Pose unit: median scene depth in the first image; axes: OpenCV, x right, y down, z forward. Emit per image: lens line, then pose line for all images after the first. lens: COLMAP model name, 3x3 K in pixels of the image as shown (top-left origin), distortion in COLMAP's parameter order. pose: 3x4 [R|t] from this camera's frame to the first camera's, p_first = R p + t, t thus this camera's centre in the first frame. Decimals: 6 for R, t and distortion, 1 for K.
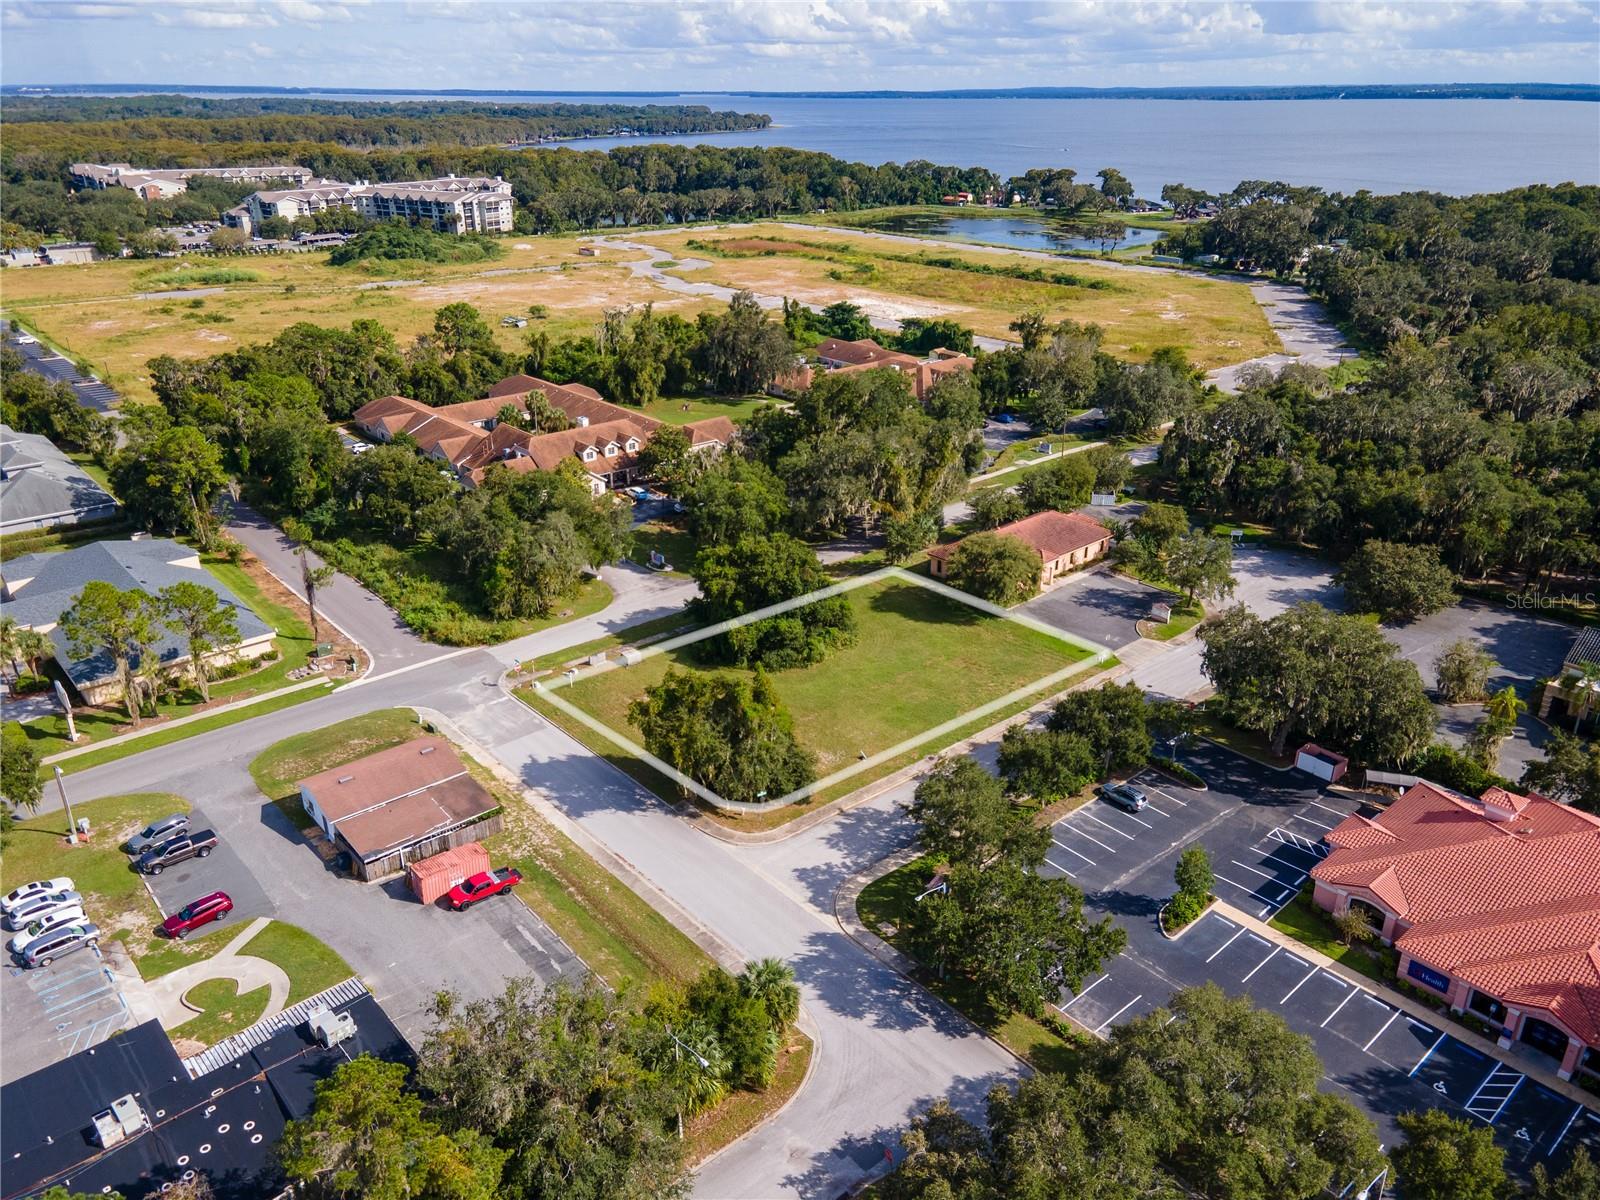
lens RADIAL K [[1169.0, 0, 800.0], [0, 1169.0, 600.0], [0, 0, 1]] dist [0.036388, 0.007256]
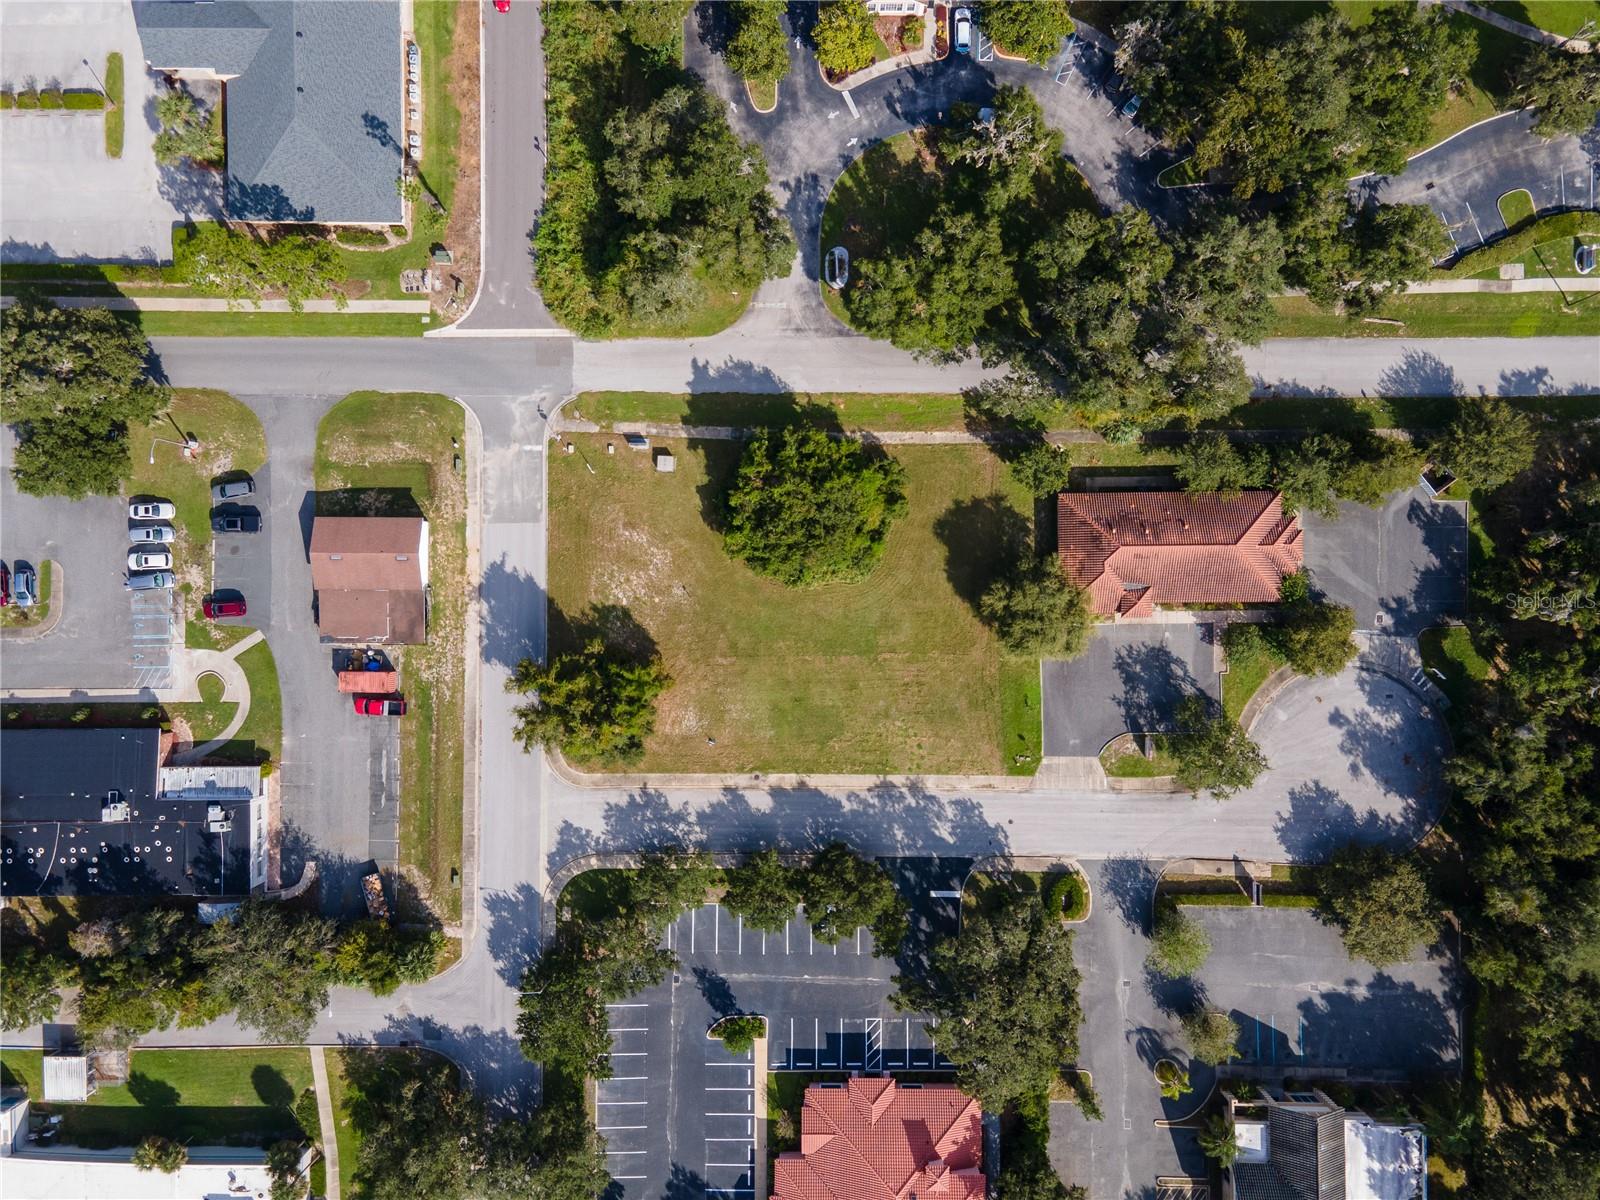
lens RADIAL K [[1169.0, 0, 800.0], [0, 1169.0, 600.0], [0, 0, 1]] dist [0.036388, 0.007256]
pose [[0.749825, 0.661578, -0.008799, 0.026638], [-0.250544, 0.296222, 0.921672, -0.748426], [0.612364, -0.688888, 0.387869, 0.501446]]
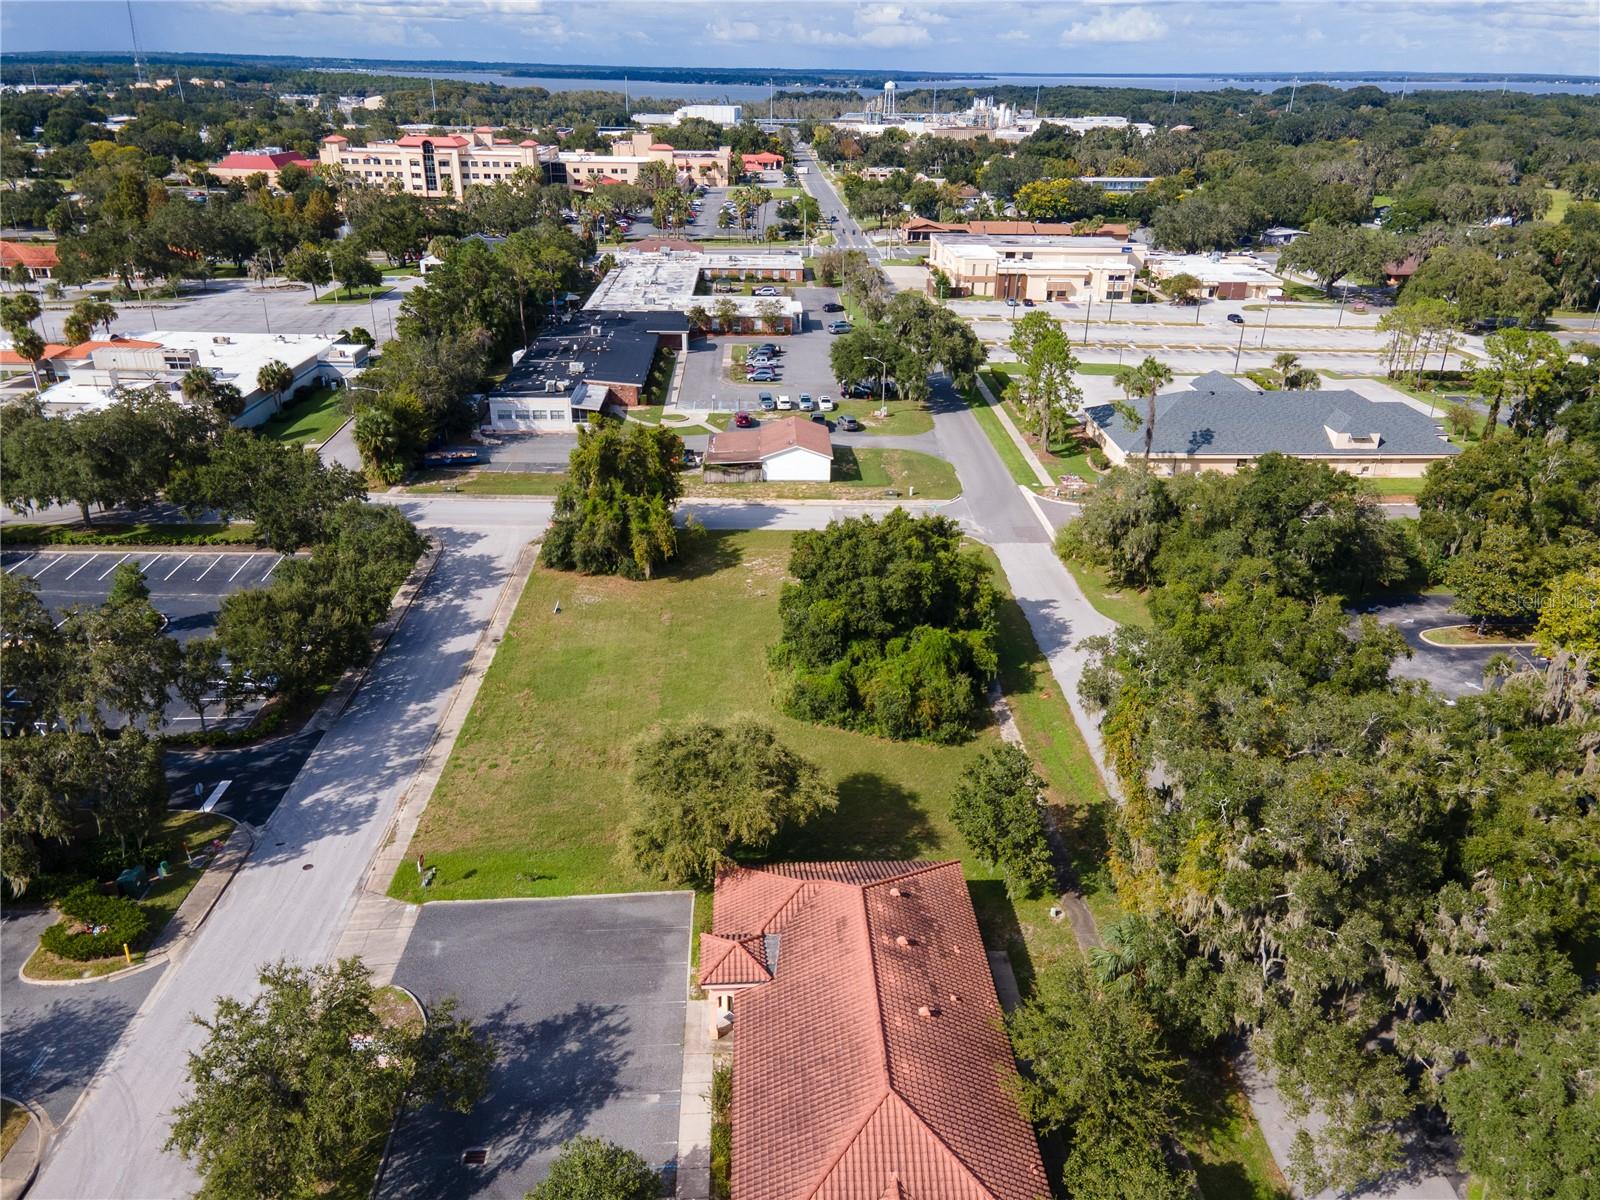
lens RADIAL K [[1171.3, 0, 800.0], [0, 1171.3, 600.0], [0, 0, 1]] dist [0.029624, 0.002266]
pose [[-0.635351, 0.310282, -0.707145, 0.407985], [-0.319627, 0.727939, 0.606583, -0.340051], [0.702970, 0.611416, -0.363322, 1.049993]]
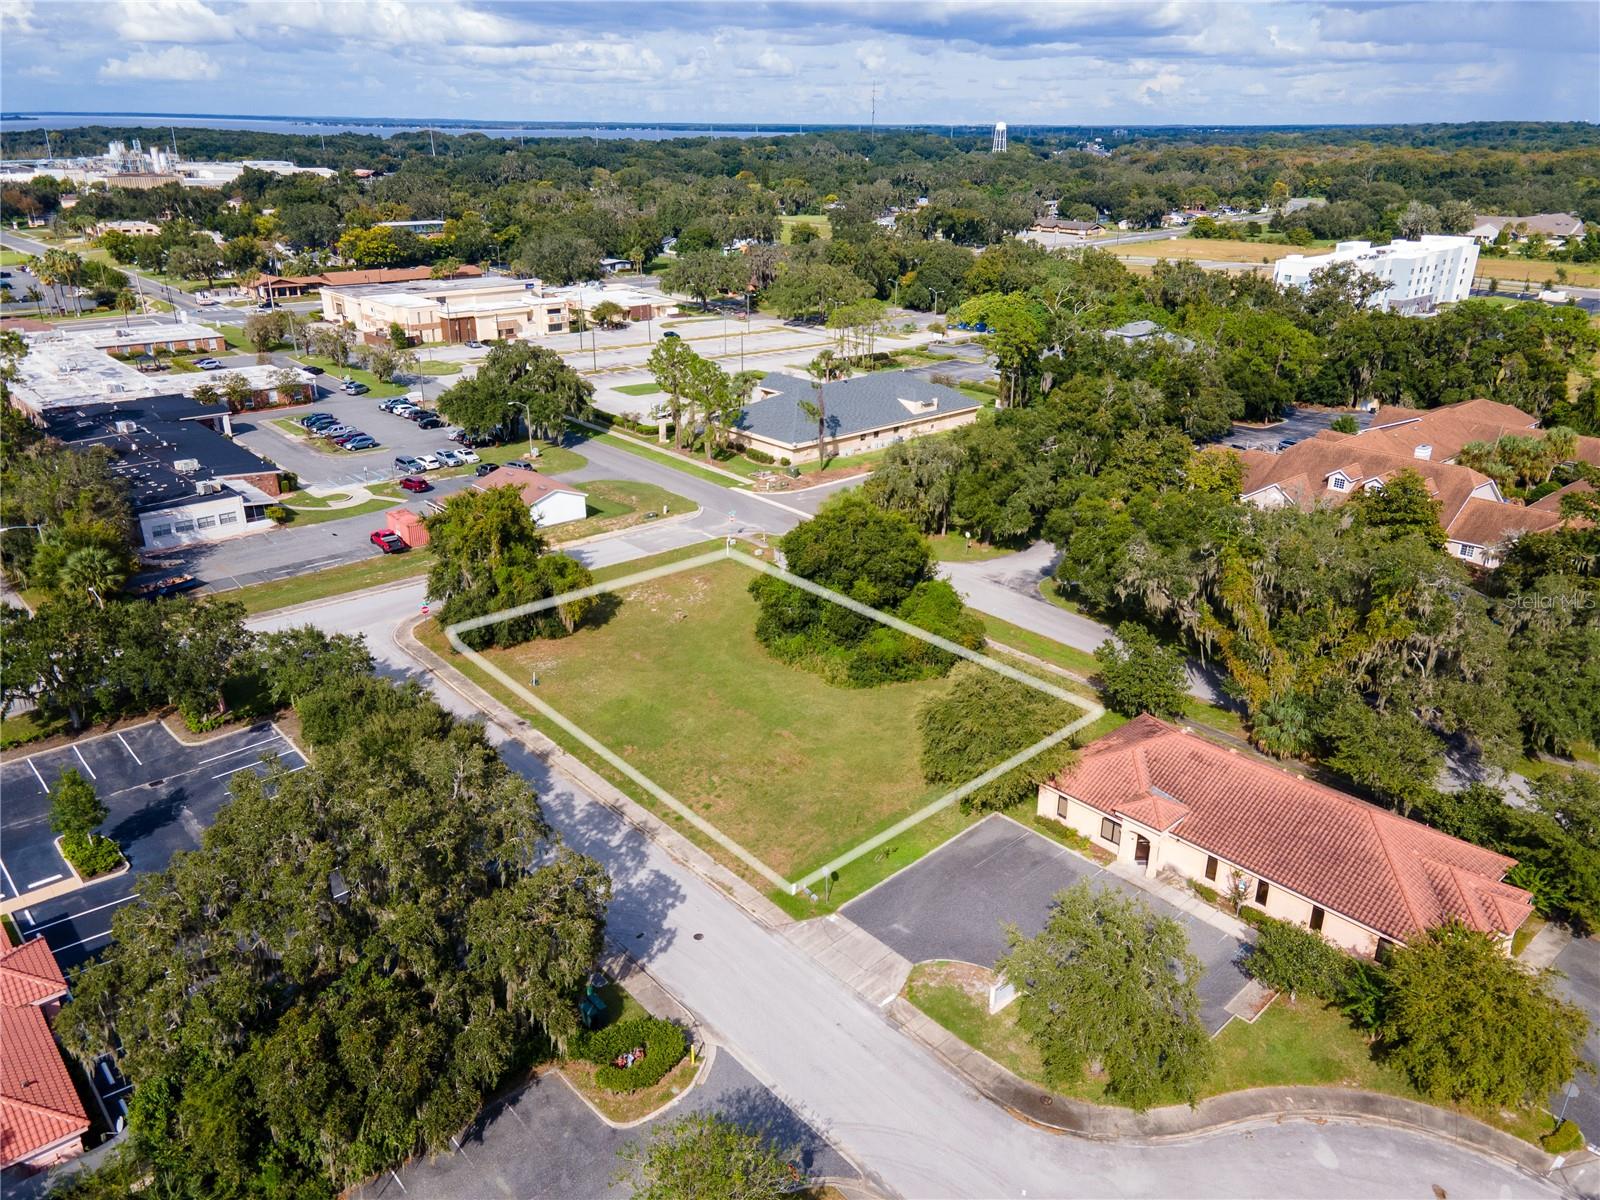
lens RADIAL K [[1177.1, 0, 800.0], [0, 1177.1, 600.0], [0, 0, 1]] dist [0.003499, 0.067524]
pose [[0.004762, 0.375652, -0.926749, 0.600782], [-0.404947, 0.848096, 0.341690, -0.209160], [0.914328, 0.373657, 0.156158, 0.740497]]
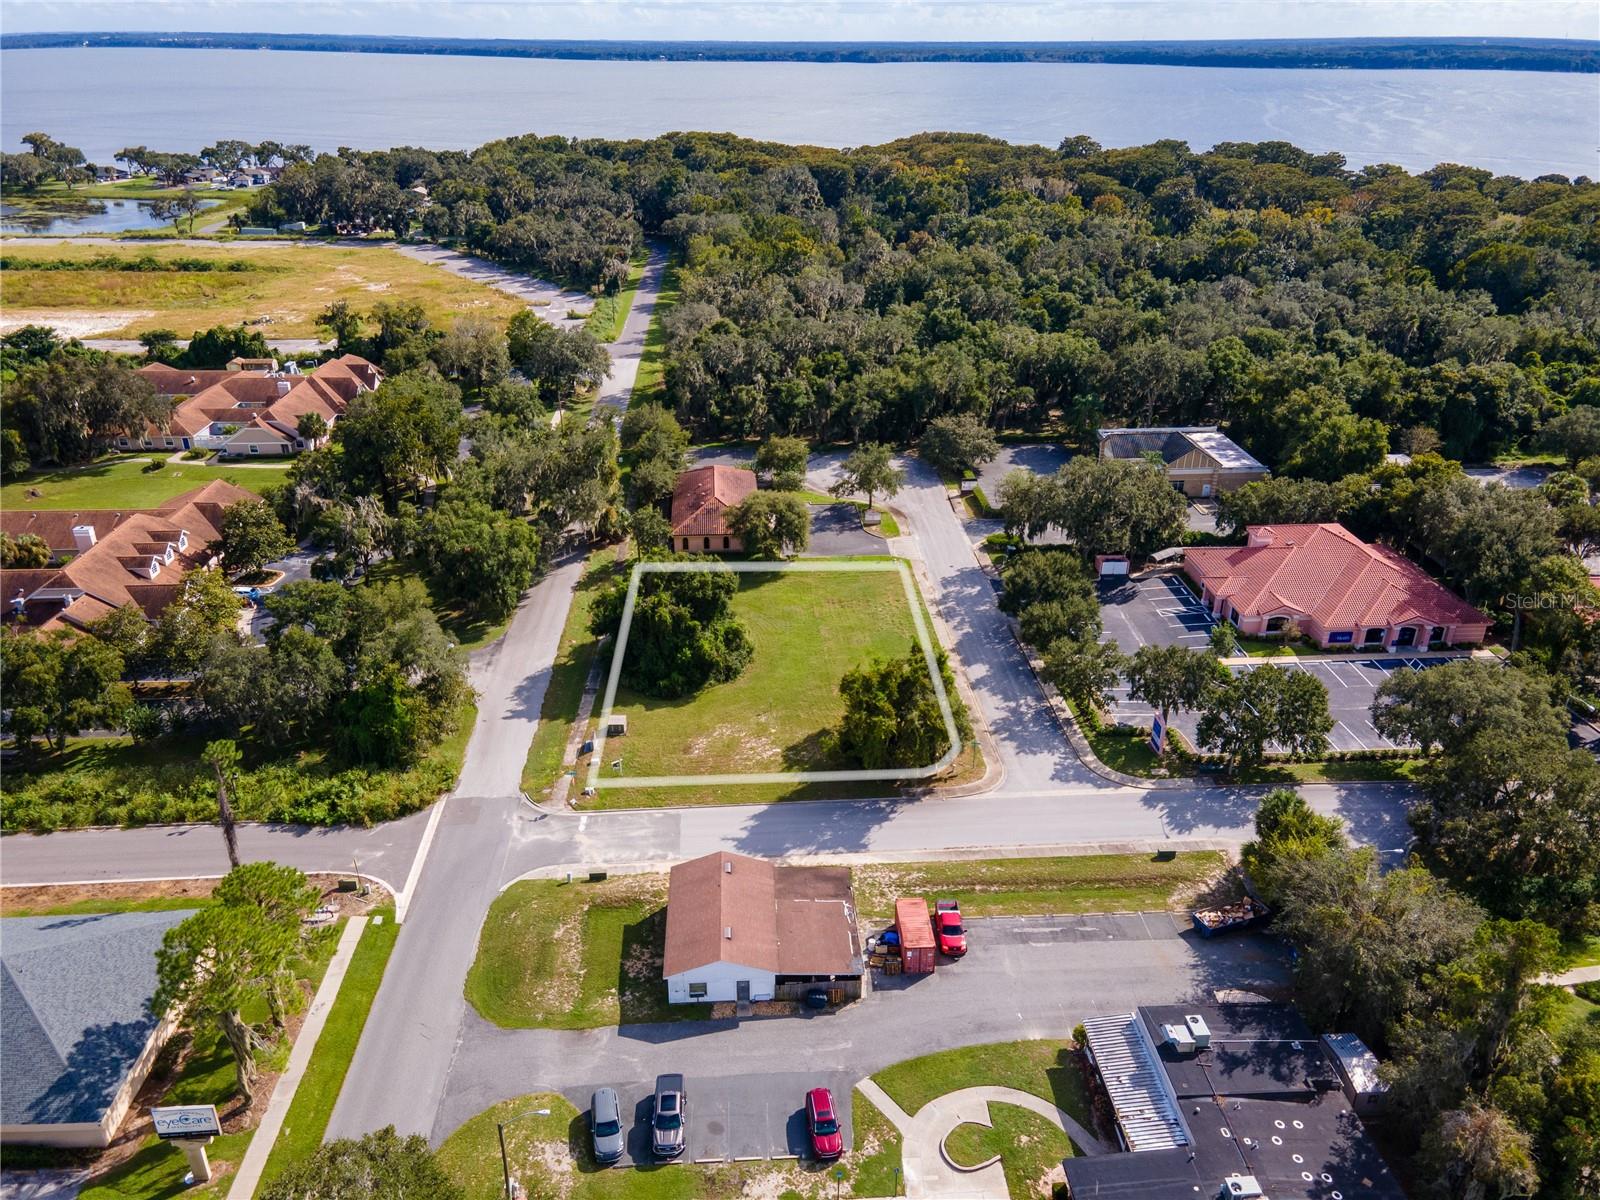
lens RADIAL K [[1169.0, 0, 800.0], [0, 1169.0, 600.0], [0, 0, 1]] dist [0.036388, 0.007256]
pose [[0.612975, -0.339033, 0.713665, -0.563085], [0.313031, 0.933551, 0.174626, -0.129069], [-0.725447, 0.116358, 0.678372, 0.235724]]
